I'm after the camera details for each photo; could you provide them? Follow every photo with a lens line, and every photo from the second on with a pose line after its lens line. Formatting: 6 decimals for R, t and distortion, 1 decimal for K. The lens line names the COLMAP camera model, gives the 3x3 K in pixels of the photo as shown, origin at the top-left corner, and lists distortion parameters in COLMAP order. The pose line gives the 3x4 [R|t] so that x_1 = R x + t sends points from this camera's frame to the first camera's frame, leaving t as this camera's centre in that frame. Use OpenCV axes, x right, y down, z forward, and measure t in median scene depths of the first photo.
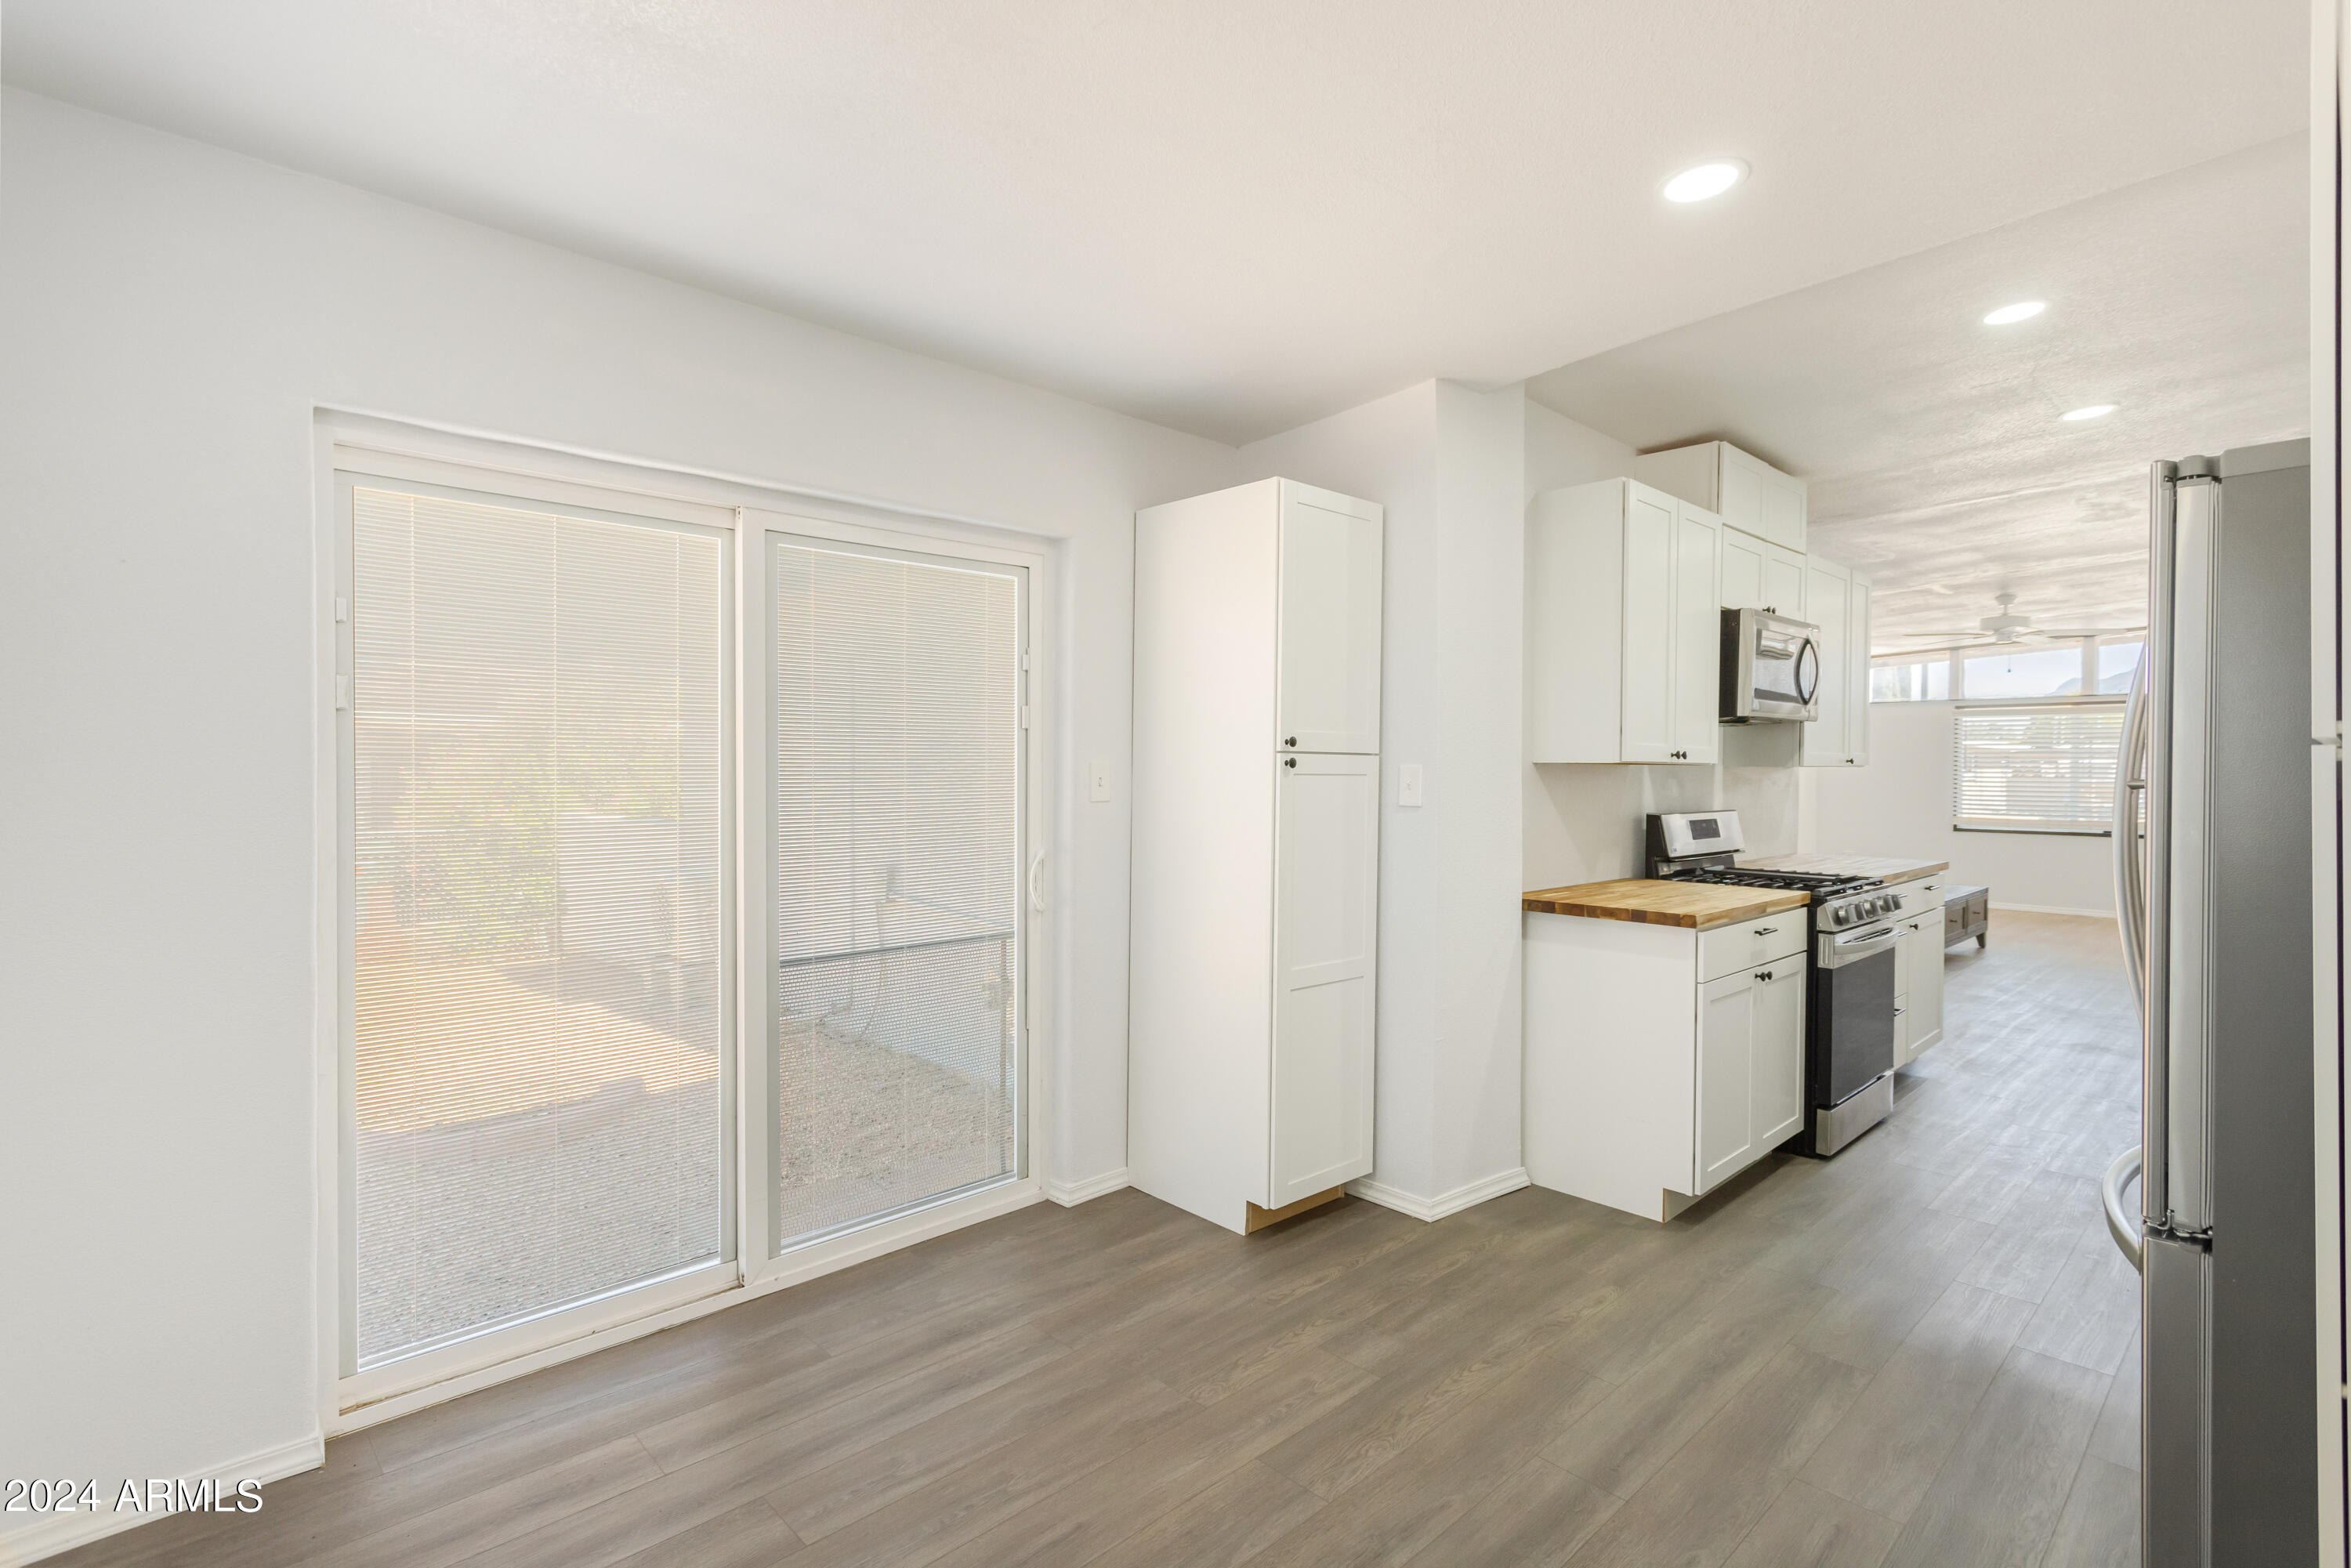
lens RADIAL K [[1130.5, 0, 1168.6], [0, 1130.5, 793.8], [0, 0, 1]] dist [0.005705, 0.000617]
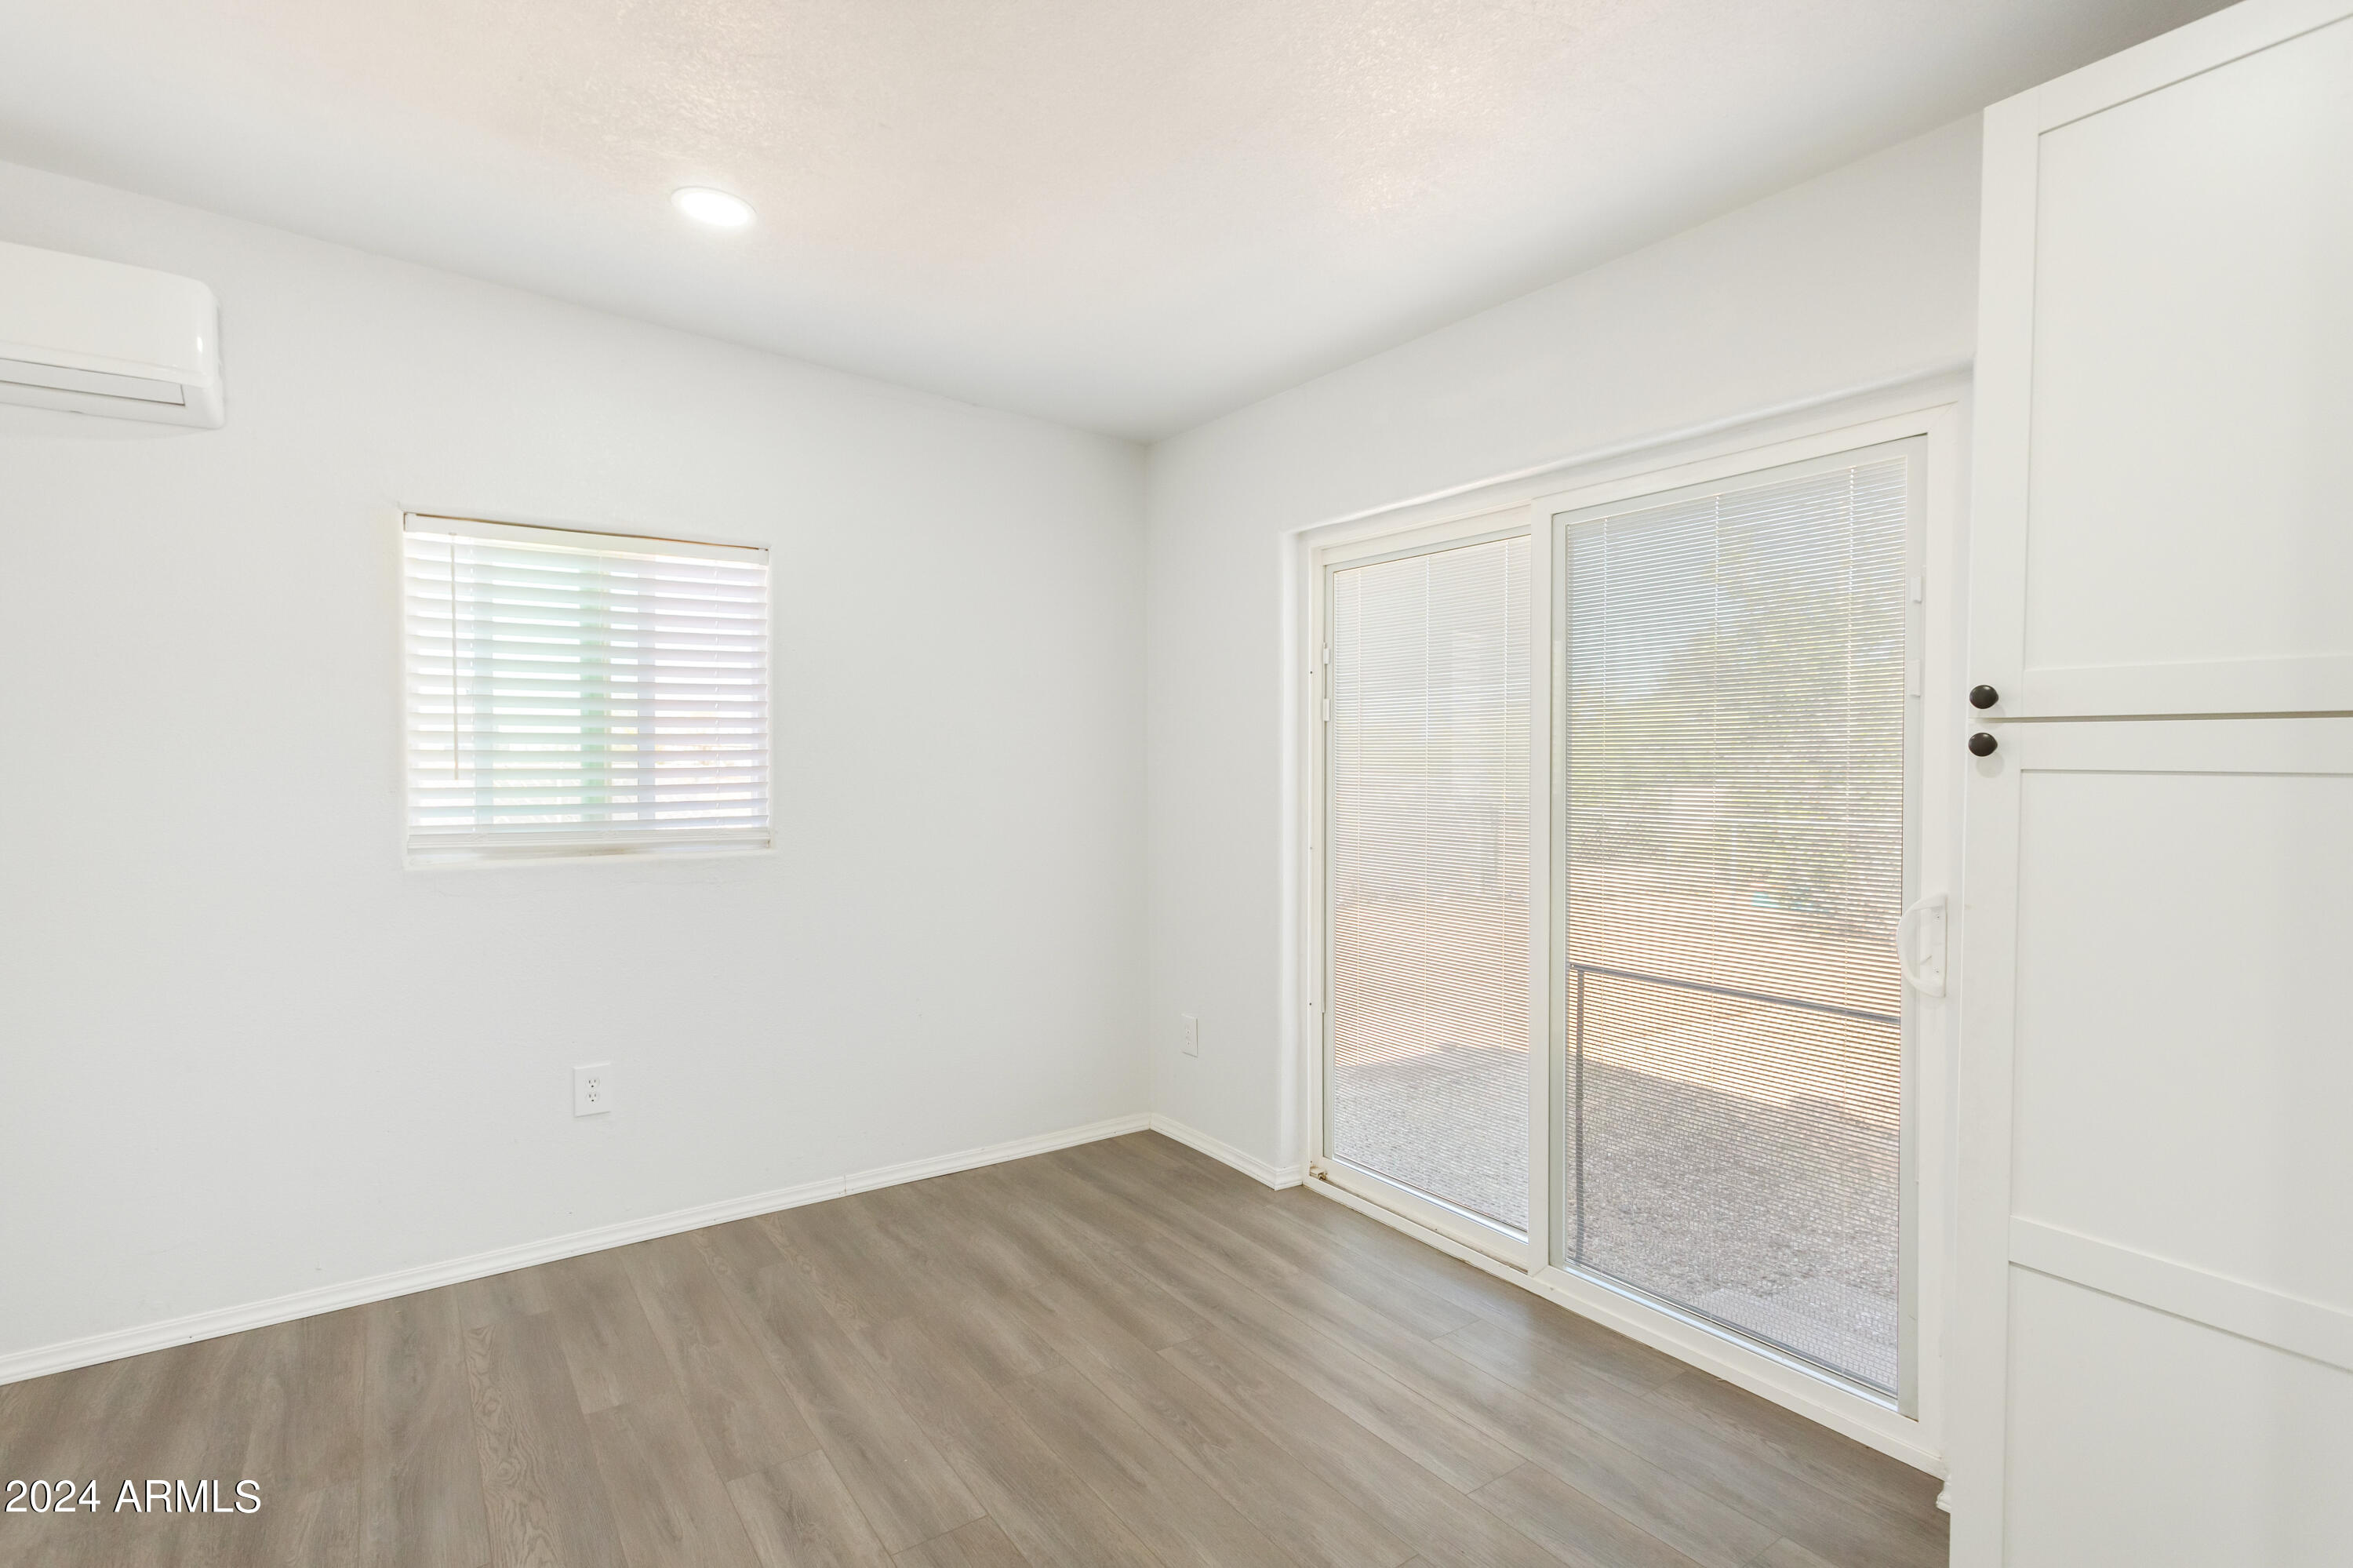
lens RADIAL K [[1131.5, 0, 1171.6], [0, 1131.5, 785.9], [0, 0, 1]] dist [0.005705, 0.000617]
pose [[-0.149198, 0.020141, -0.988602, 0.662159], [-0.028421, 0.999292, 0.024648, -0.014181], [0.988399, 0.031774, -0.148520, 0.827299]]
